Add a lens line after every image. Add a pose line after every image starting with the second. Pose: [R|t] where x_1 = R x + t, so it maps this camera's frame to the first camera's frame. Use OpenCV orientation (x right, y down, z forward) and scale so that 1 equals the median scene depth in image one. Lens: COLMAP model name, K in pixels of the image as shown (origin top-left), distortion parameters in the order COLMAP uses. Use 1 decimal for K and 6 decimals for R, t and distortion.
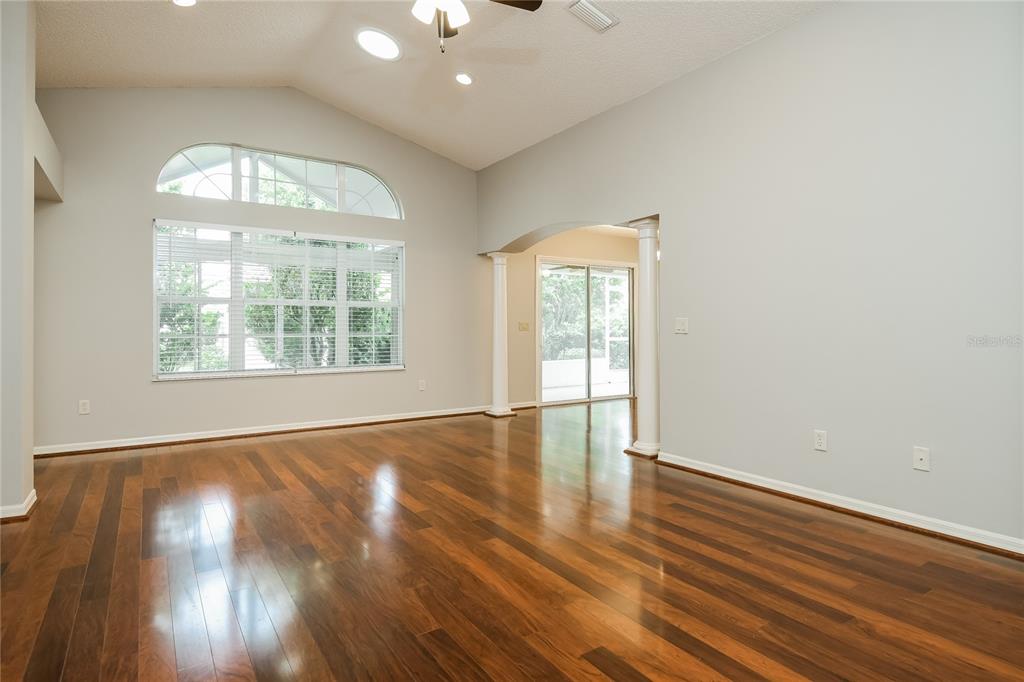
lens RADIAL K [[566.9, 0, 505.7], [0, 566.9, 332.9], [0, 0, 1]] dist [0.021657, 0.001522]
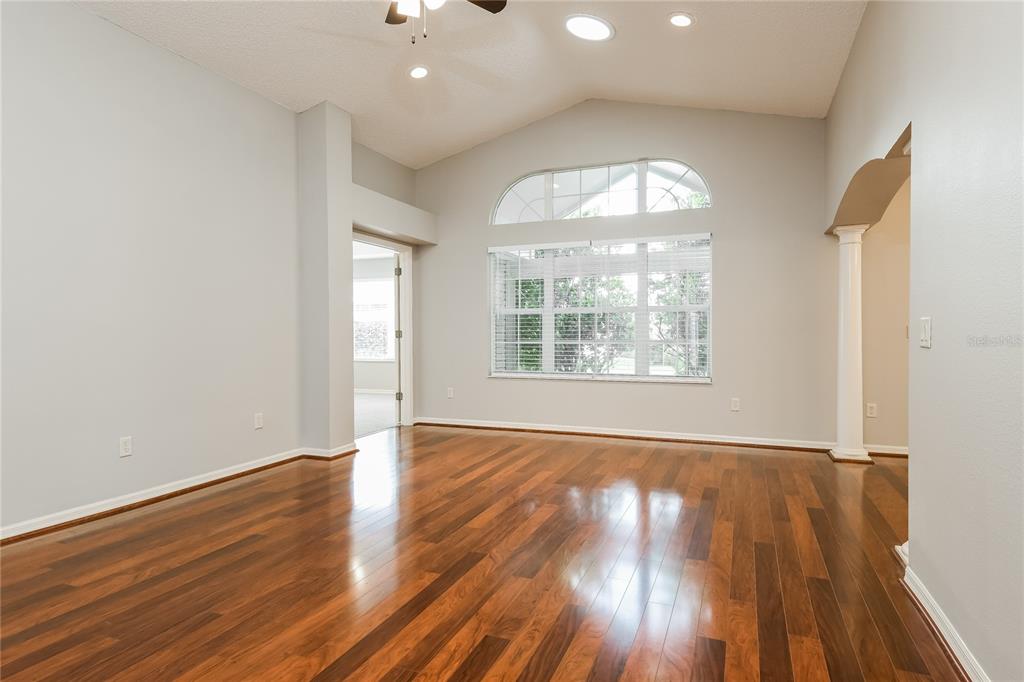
lens RADIAL K [[566.9, 0, 507.8], [0, 566.9, 343.4], [0, 0, 1]] dist [0.021657, 0.001522]
pose [[0.570434, 0.012160, -0.821254, 0.345957], [-0.005020, 0.999923, 0.011319, -0.003561], [0.821328, -0.002334, 0.570451, 0.265198]]
